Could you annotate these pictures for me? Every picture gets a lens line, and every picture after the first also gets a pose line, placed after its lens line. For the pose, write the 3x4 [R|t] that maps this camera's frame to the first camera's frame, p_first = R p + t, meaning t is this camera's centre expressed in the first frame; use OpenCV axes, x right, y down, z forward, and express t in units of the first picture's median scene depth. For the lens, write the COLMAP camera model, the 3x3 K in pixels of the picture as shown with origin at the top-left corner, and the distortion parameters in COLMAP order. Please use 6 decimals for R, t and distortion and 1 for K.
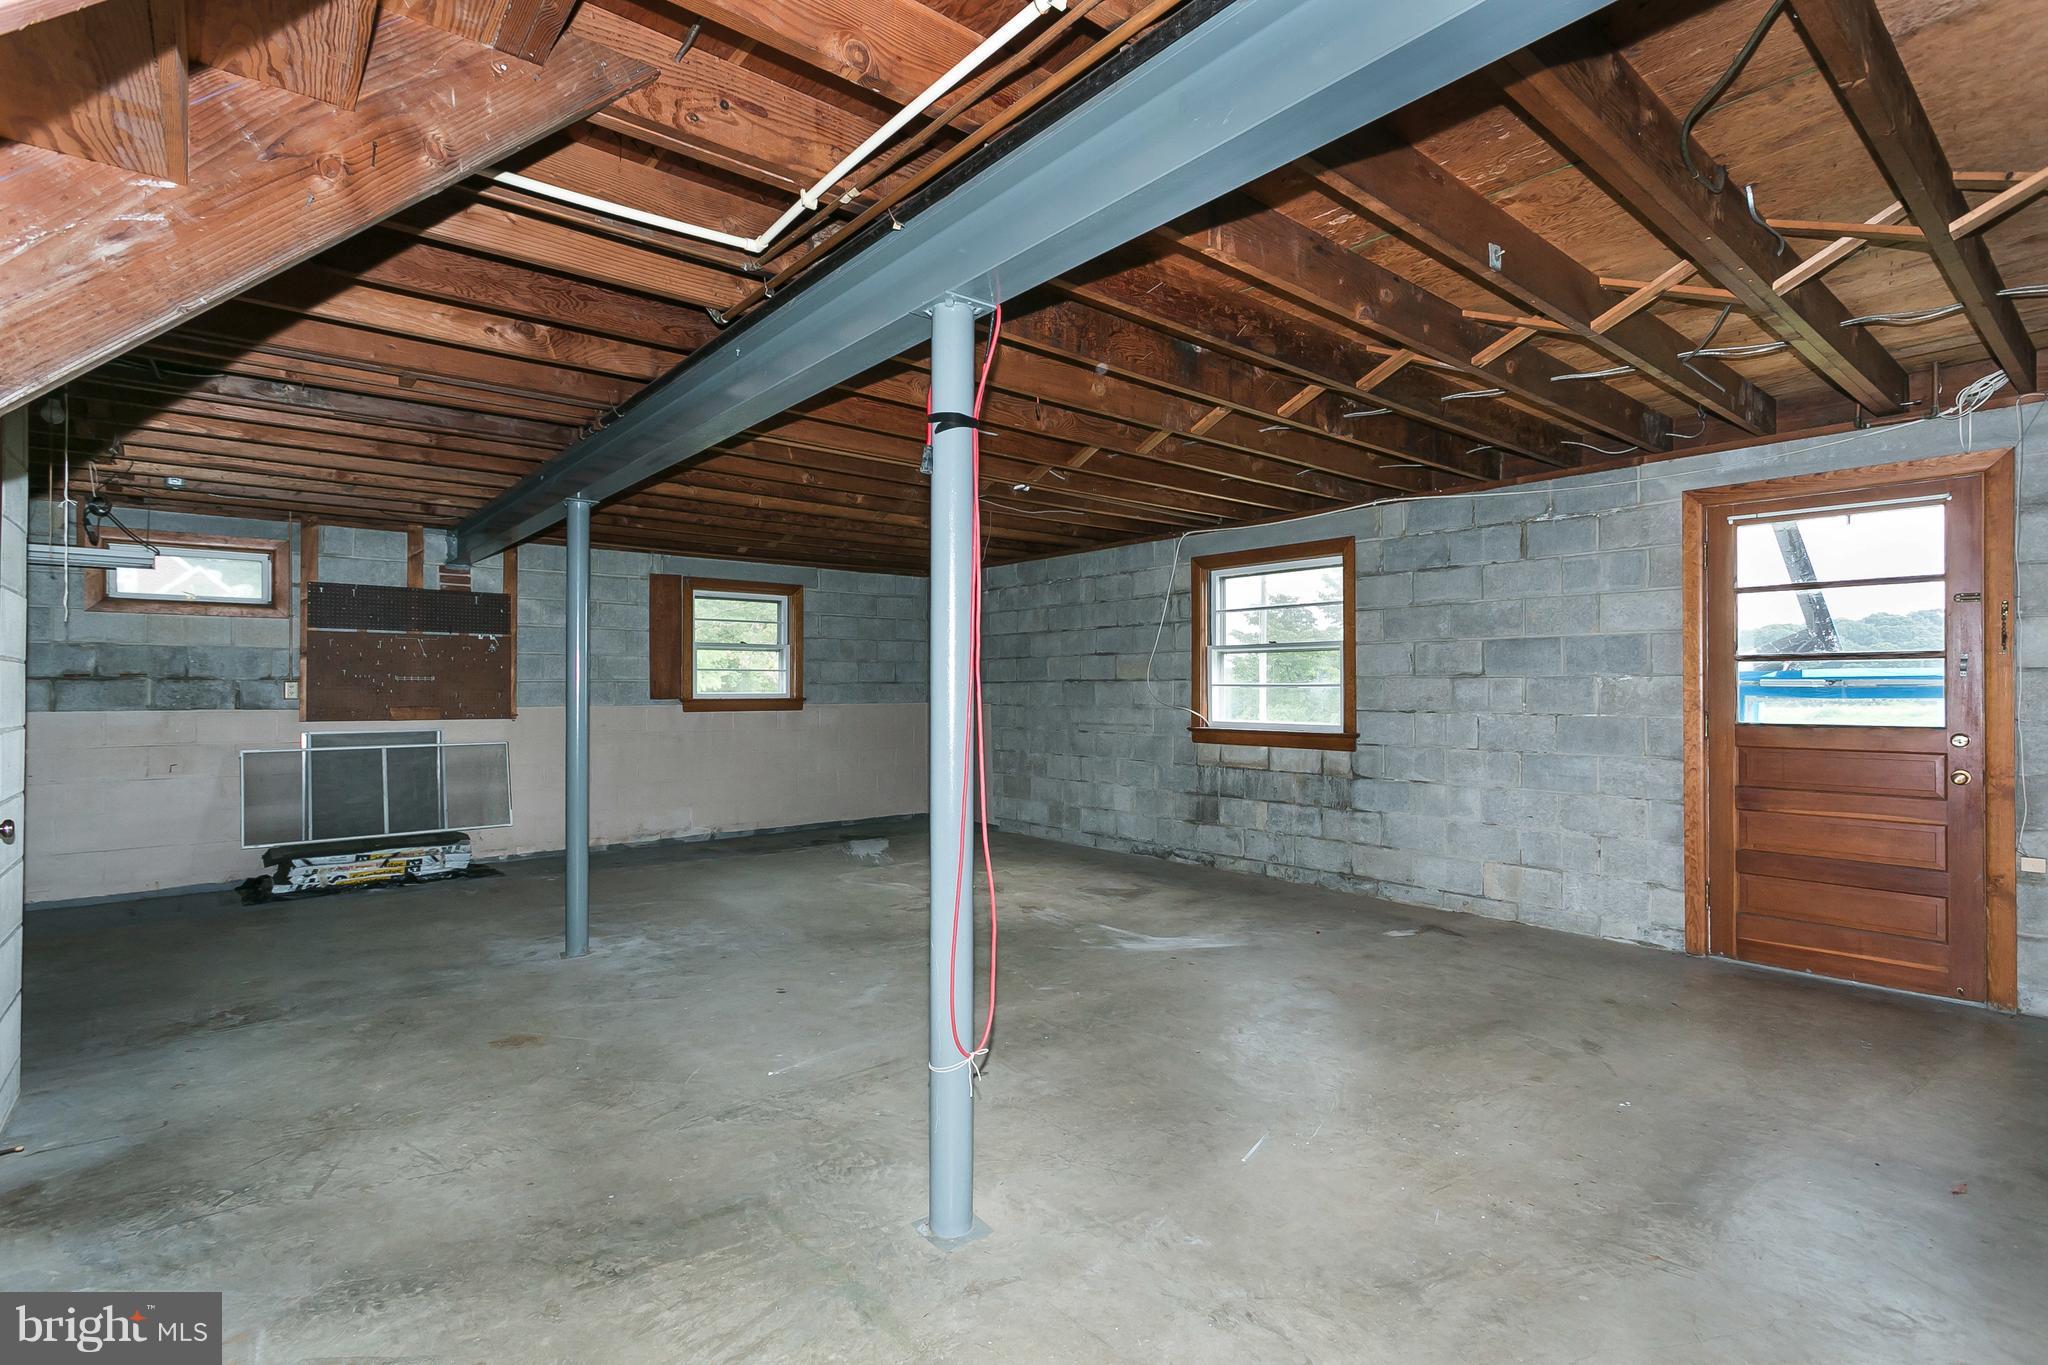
lens RADIAL K [[958.7, 0, 1011.6], [0, 958.7, 678.1], [0, 0, 1]] dist [0.001569, 0.000793]
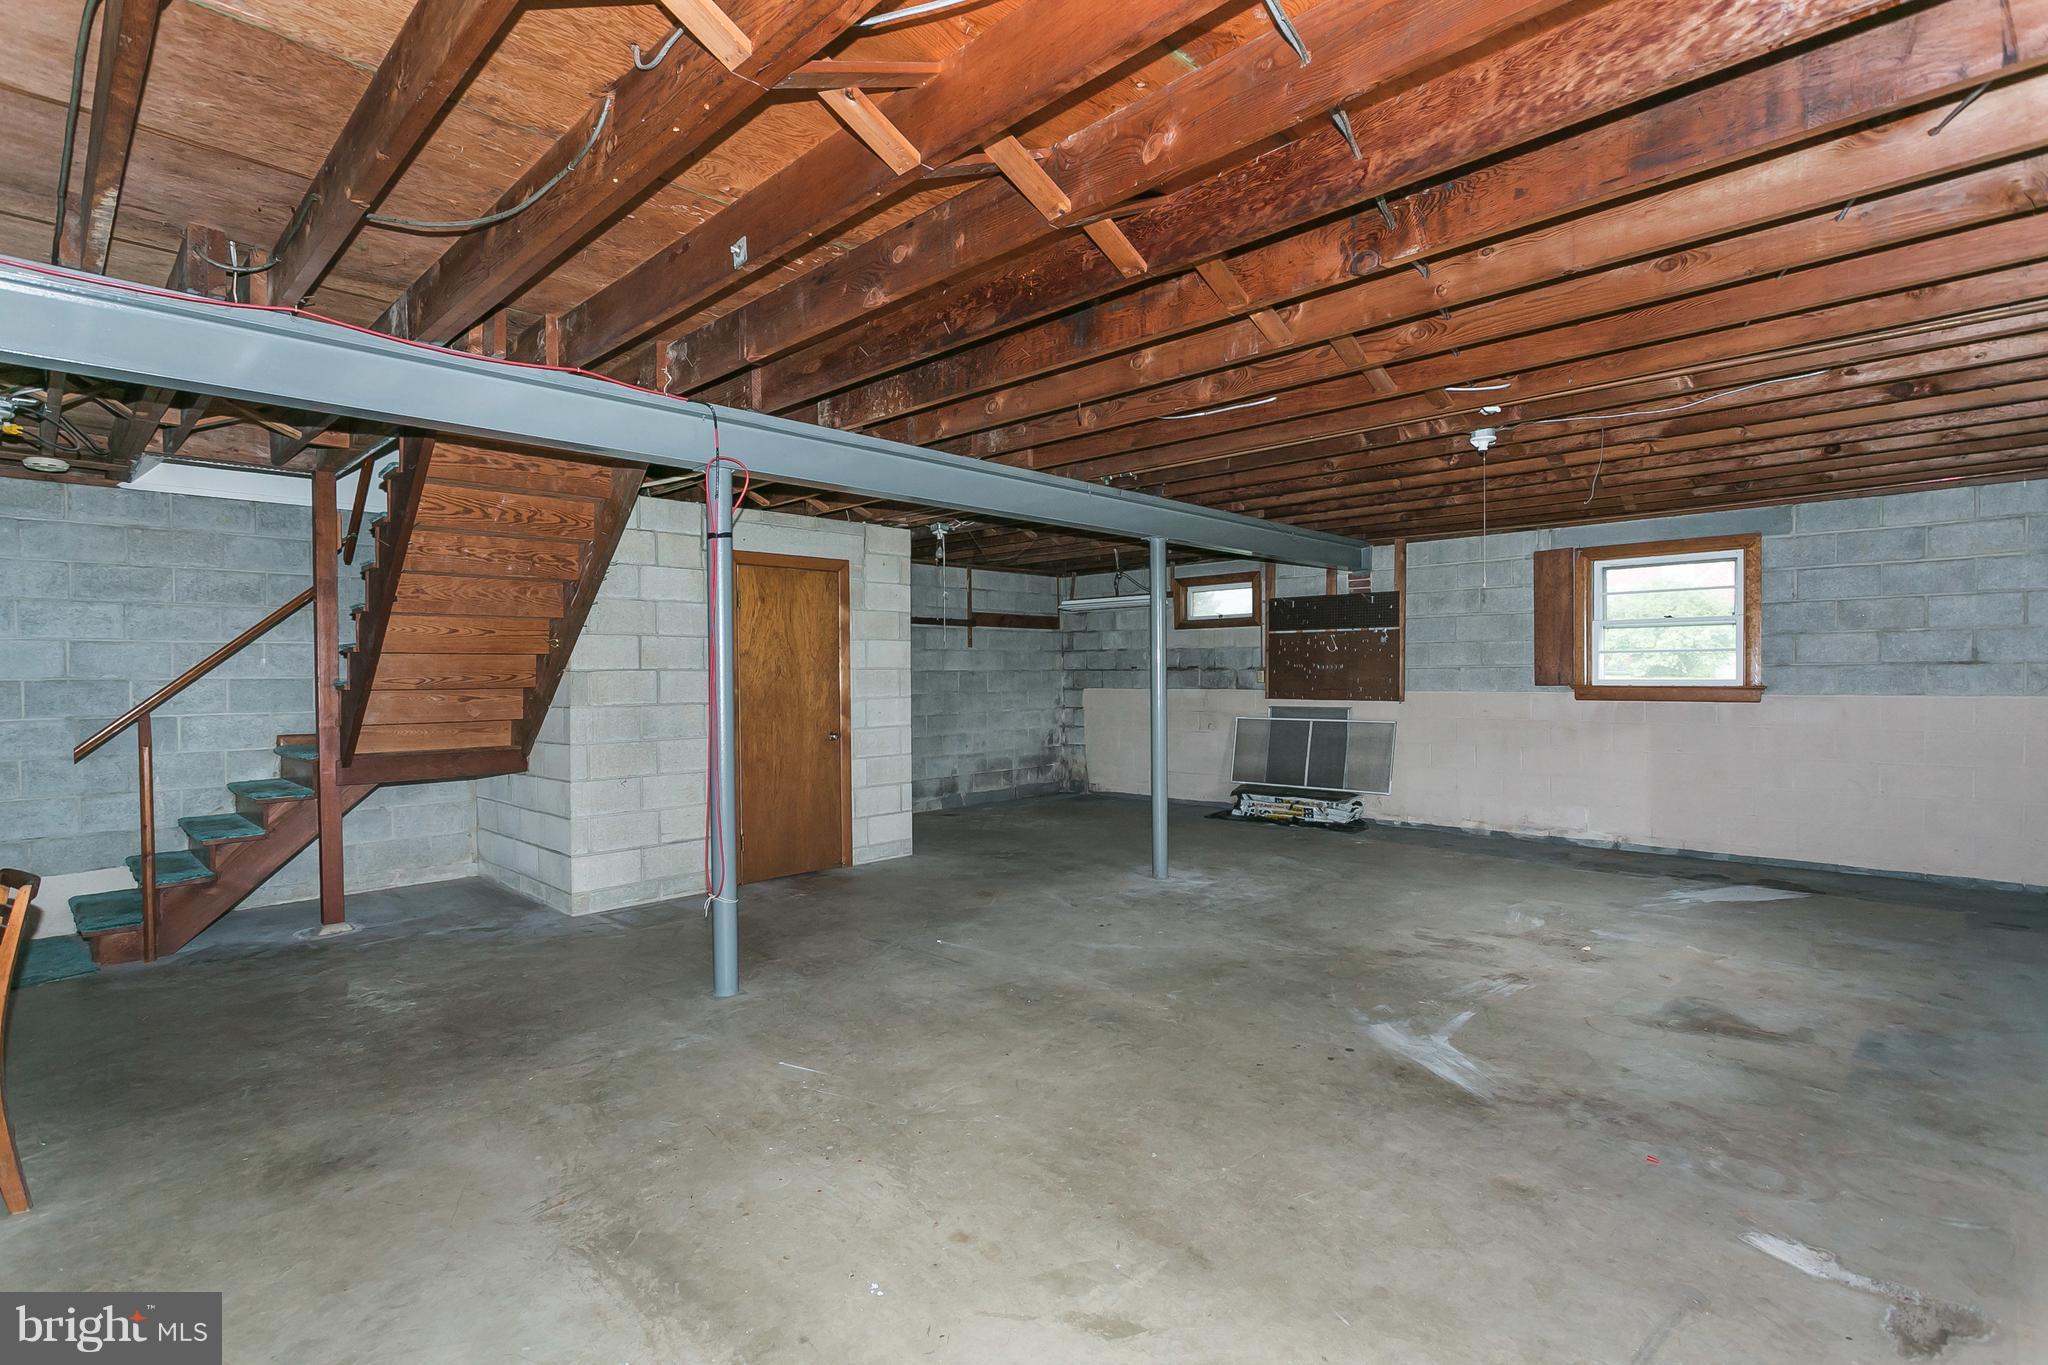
lens RADIAL K [[958.7, 0, 1011.6], [0, 958.7, 678.1], [0, 0, 1]] dist [0.001569, 0.000793]
pose [[0.117312, 0.005654, -0.993079, 0.609500], [0.019648, 0.999775, 0.008013, -0.003437], [0.992901, -0.020452, 0.117175, 0.463603]]
